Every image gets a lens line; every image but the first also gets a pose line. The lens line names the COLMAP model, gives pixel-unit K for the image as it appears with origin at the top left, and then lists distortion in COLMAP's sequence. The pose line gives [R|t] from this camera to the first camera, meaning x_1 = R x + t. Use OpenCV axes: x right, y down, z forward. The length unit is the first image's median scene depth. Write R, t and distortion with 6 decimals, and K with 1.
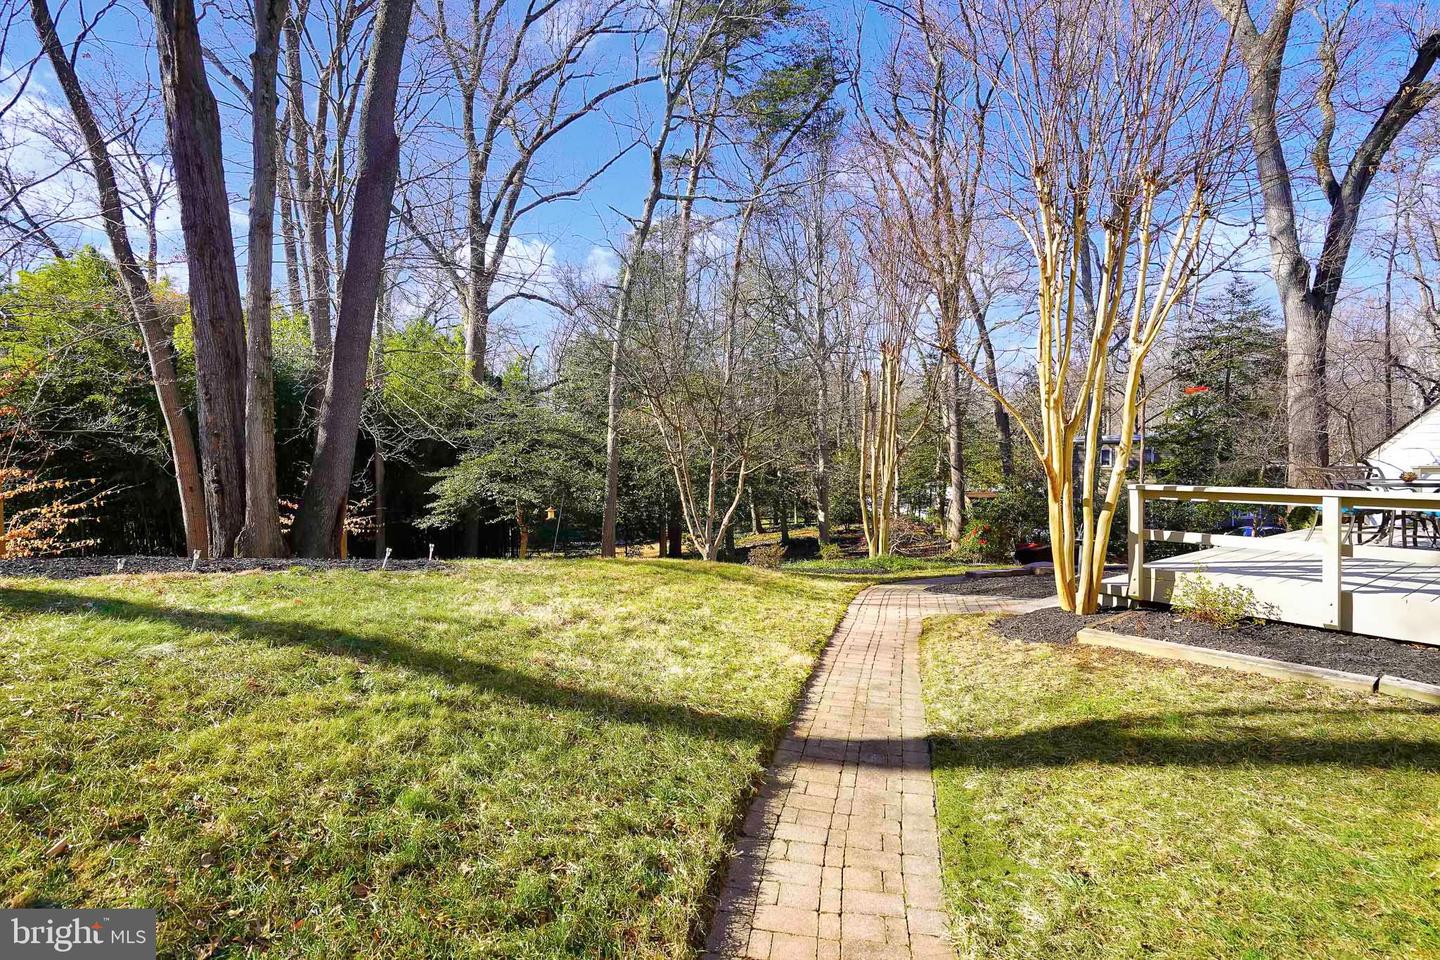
lens RADIAL K [[698.1, 0, 726.4], [0, 698.1, 474.8], [0, 0, 1]] dist [0.002828, 0.001028]
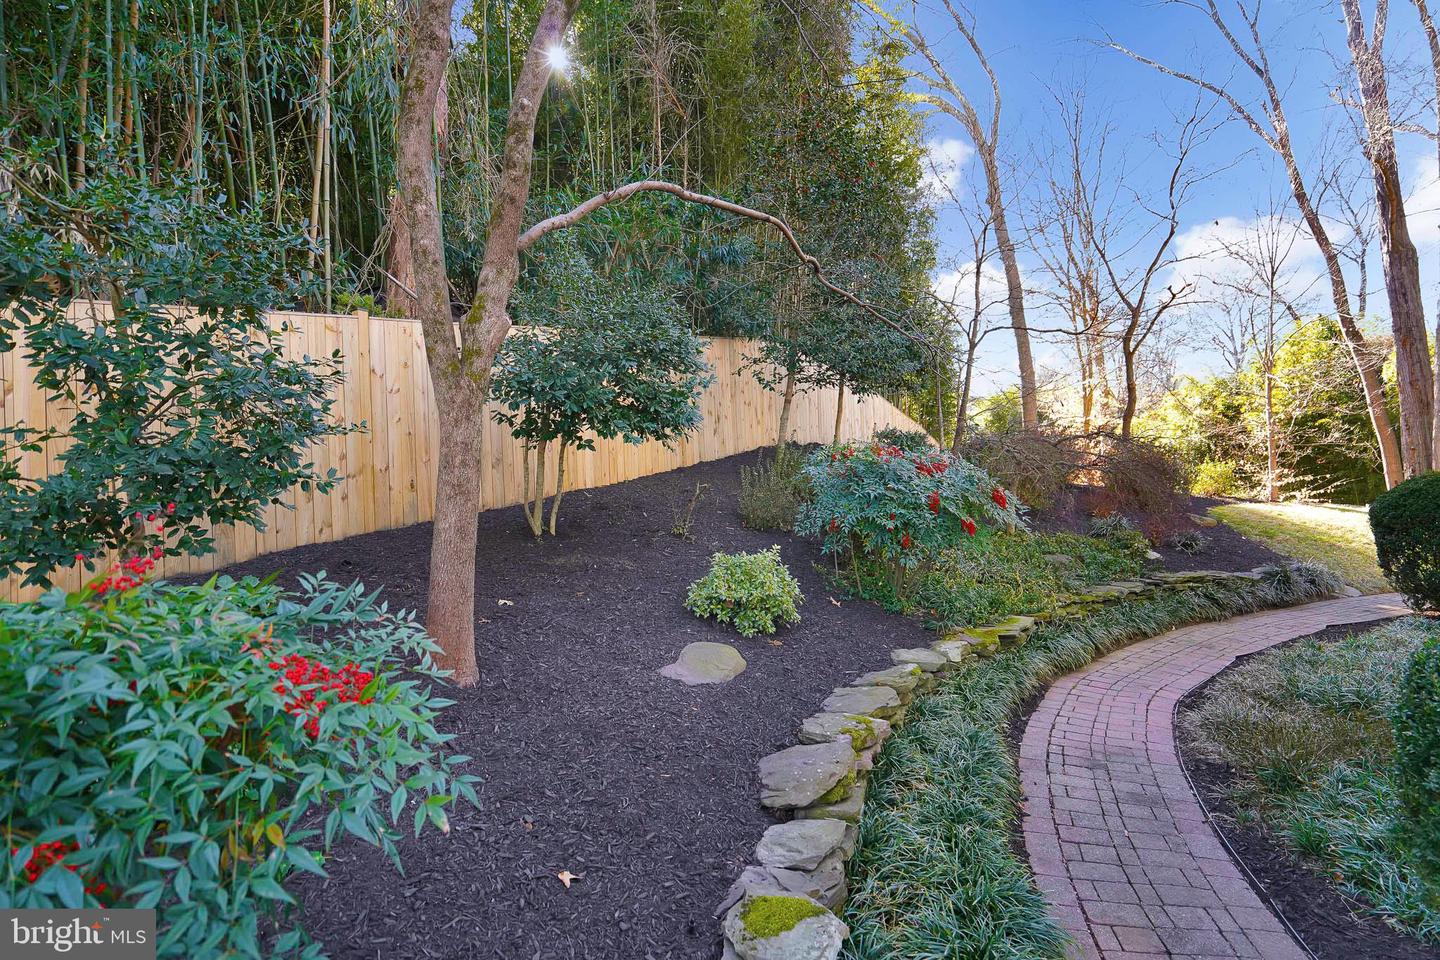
lens RADIAL K [[698.1, 0, 726.4], [0, 698.1, 474.8], [0, 0, 1]] dist [0.002828, 0.001028]
pose [[0.154159, 0.007503, -0.988018, 0.413453], [-0.004183, 0.999967, 0.006941, 0.000128], [0.988037, 0.003063, 0.154185, -0.540398]]
